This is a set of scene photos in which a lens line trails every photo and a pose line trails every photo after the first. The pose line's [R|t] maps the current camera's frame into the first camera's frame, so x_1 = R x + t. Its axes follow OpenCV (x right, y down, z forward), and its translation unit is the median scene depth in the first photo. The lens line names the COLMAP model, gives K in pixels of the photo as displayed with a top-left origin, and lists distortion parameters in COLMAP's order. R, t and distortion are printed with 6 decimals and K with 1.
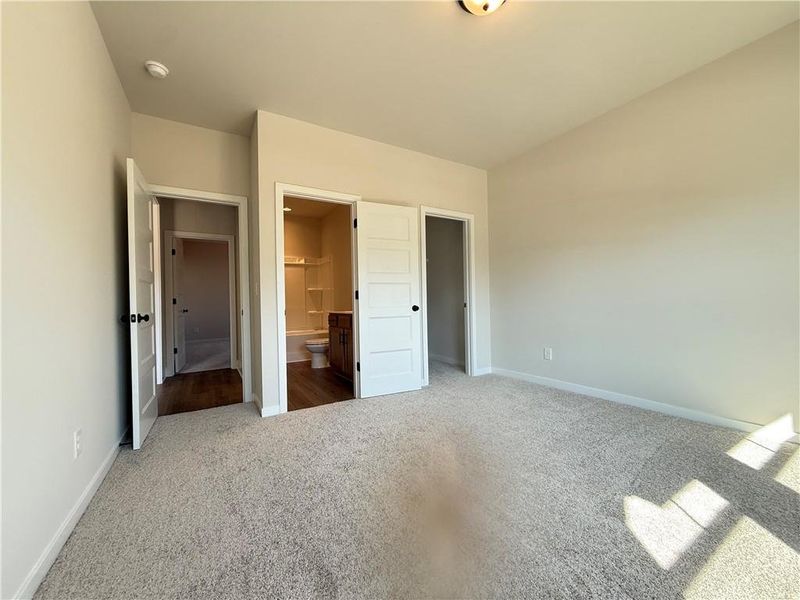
lens RADIAL K [[319.4, 0, 399.2], [0, 319.4, 299.2], [0, 0, 1]] dist [0.000338, 0.000336]
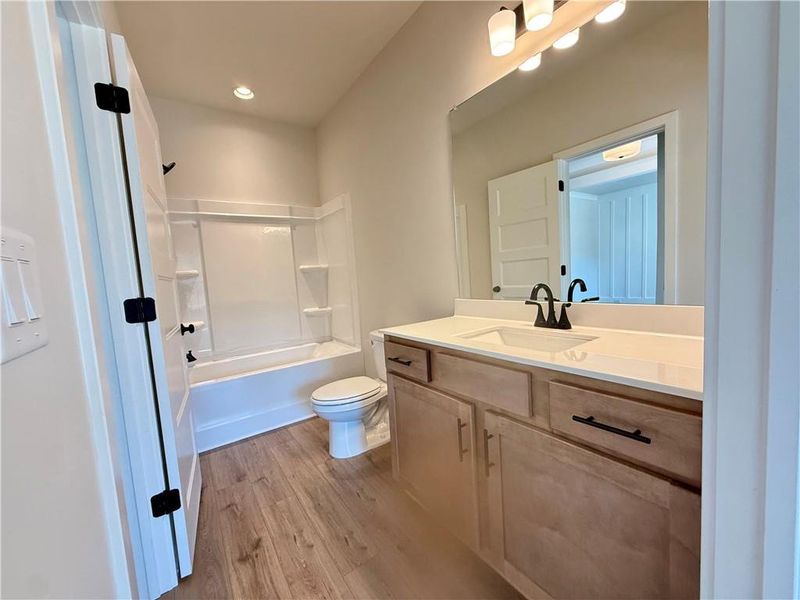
lens RADIAL K [[319.4, 0, 399.2], [0, 319.4, 299.2], [0, 0, 1]] dist [0.000338, 0.000336]
pose [[0.995702, -0.047625, 0.079427, -0.168376], [0.039562, 0.994184, 0.100166, -0.025508], [-0.083736, -0.096593, 0.991795, 0.464252]]
